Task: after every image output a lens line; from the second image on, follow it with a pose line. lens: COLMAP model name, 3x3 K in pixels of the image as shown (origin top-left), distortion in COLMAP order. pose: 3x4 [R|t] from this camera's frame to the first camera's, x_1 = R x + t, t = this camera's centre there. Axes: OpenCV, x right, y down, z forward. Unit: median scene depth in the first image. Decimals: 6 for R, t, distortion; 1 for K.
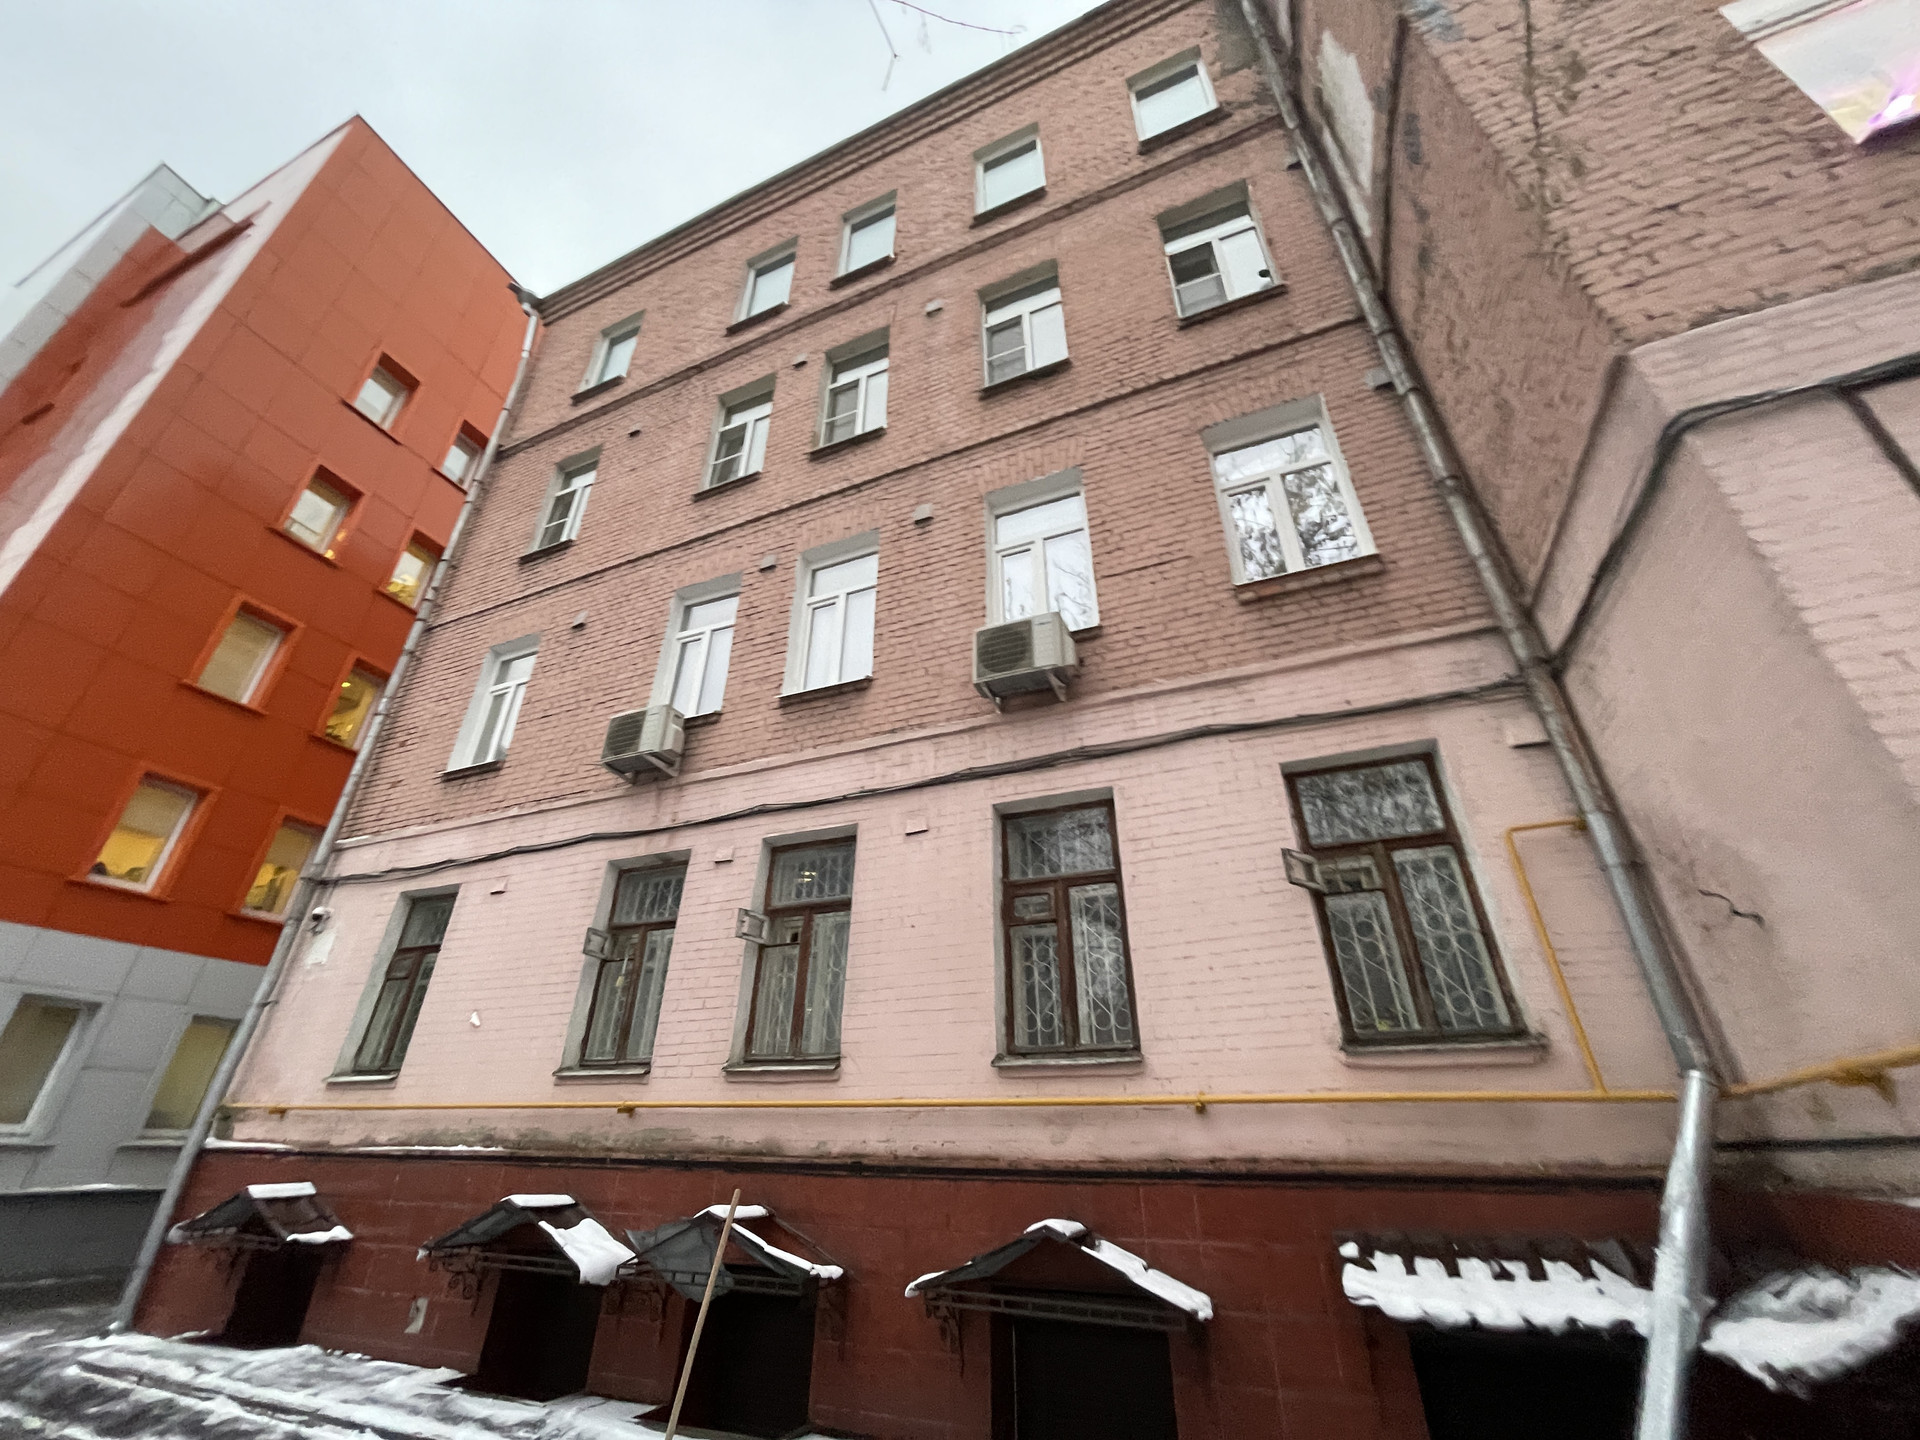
lens RADIAL K [[769.9, 0, 965.1], [0, 769.9, 720.4], [0, 0, 1]] dist [-0.000751, 0.000236]
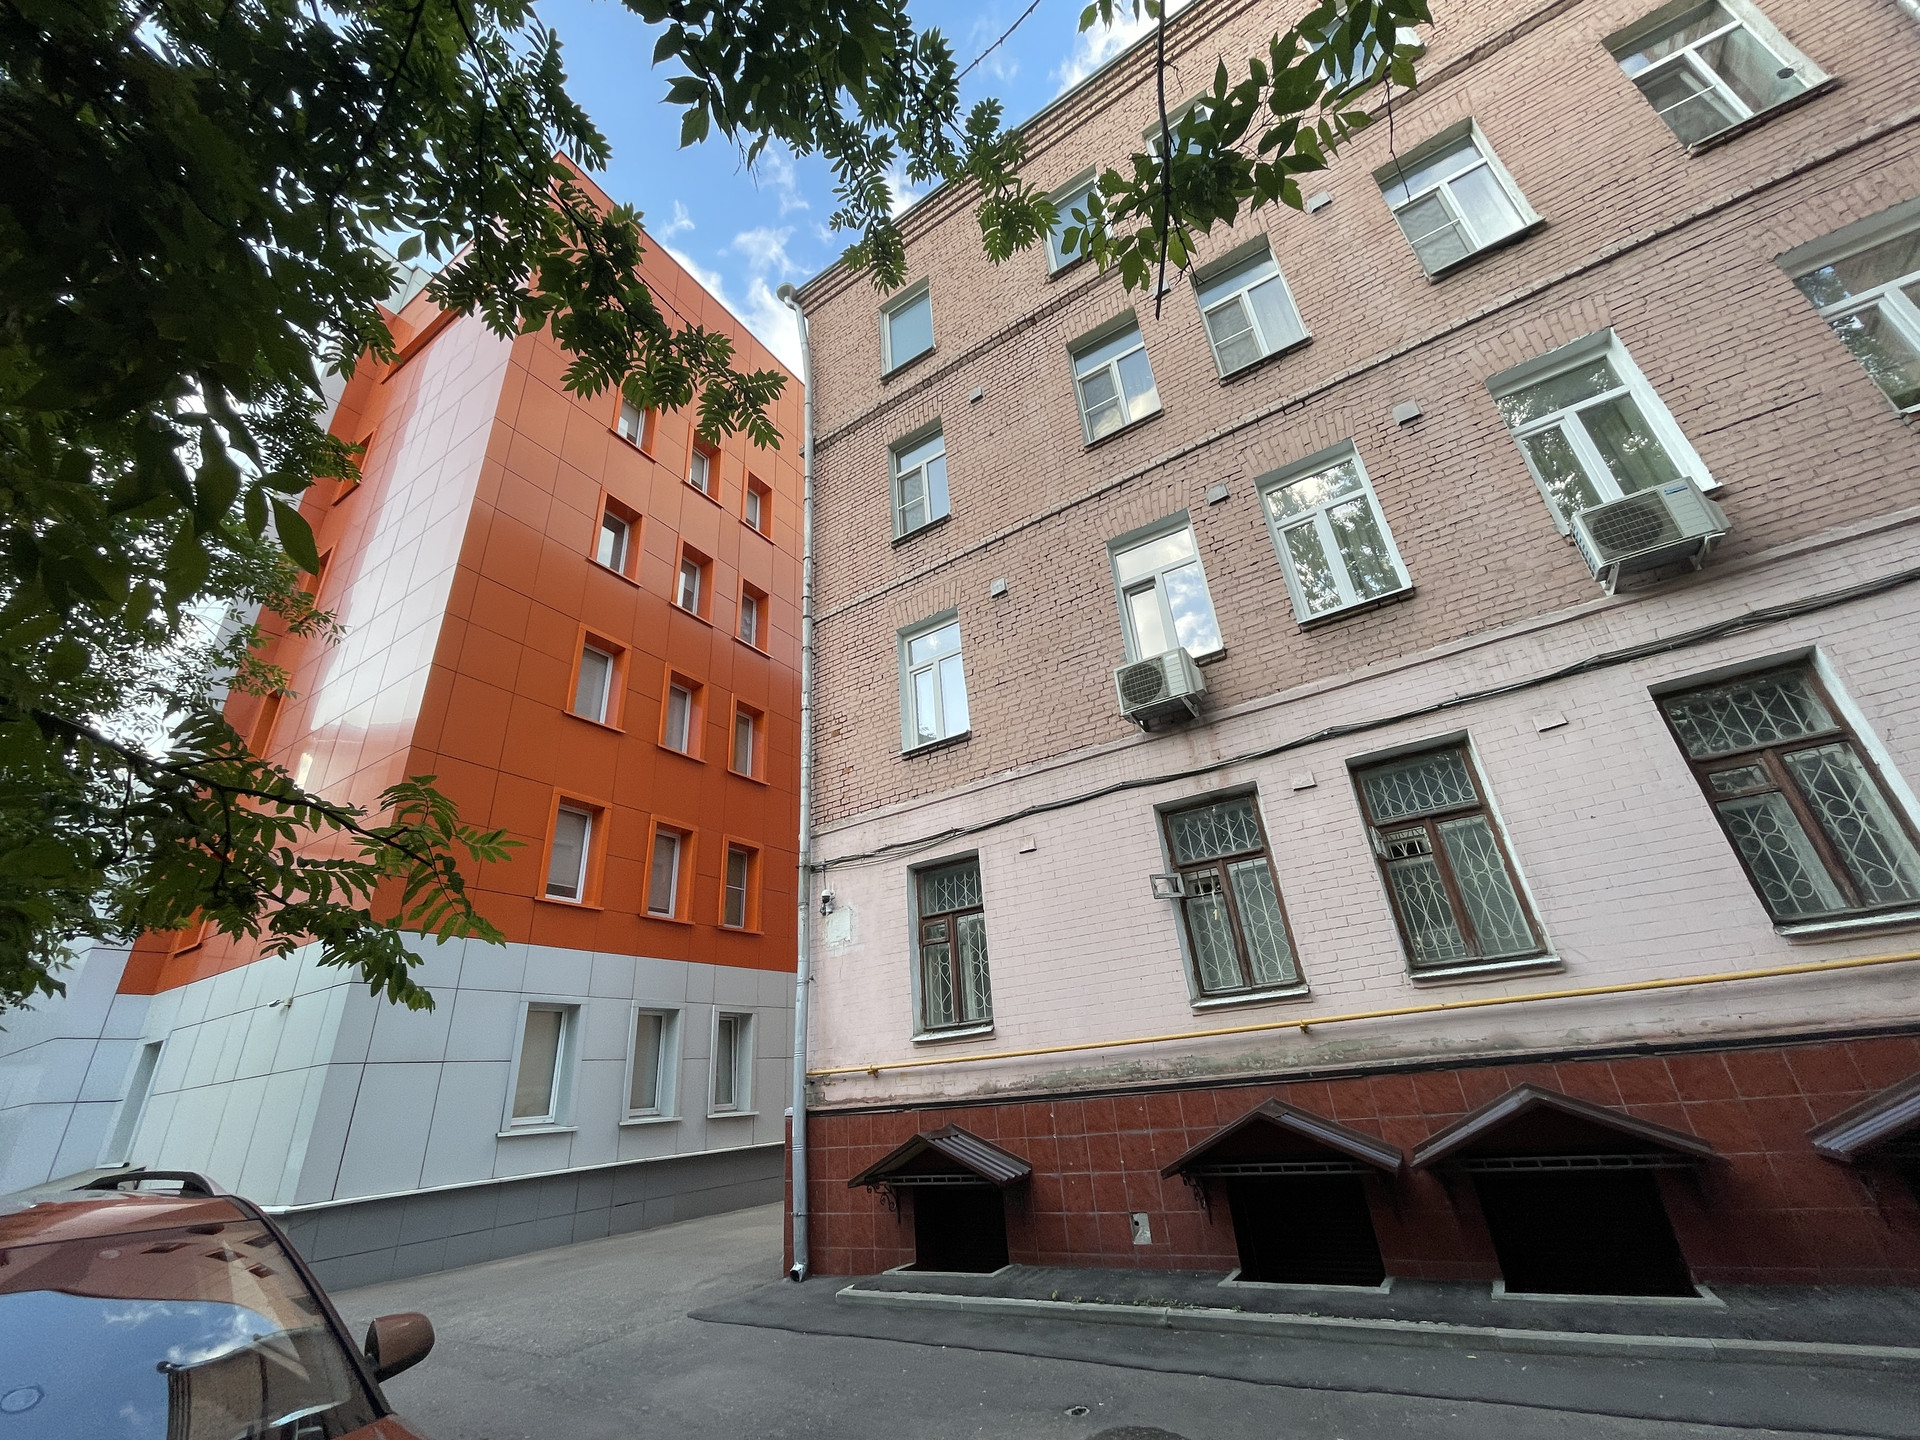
lens RADIAL K [[769.9, 0, 965.1], [0, 769.9, 720.4], [0, 0, 1]] dist [-0.000751, 0.000236]
pose [[0.984519, -0.142369, -0.102242, -0.589760], [0.148410, 0.987445, 0.054103, -0.023224], [0.093256, -0.068439, 0.993287, -0.040932]]
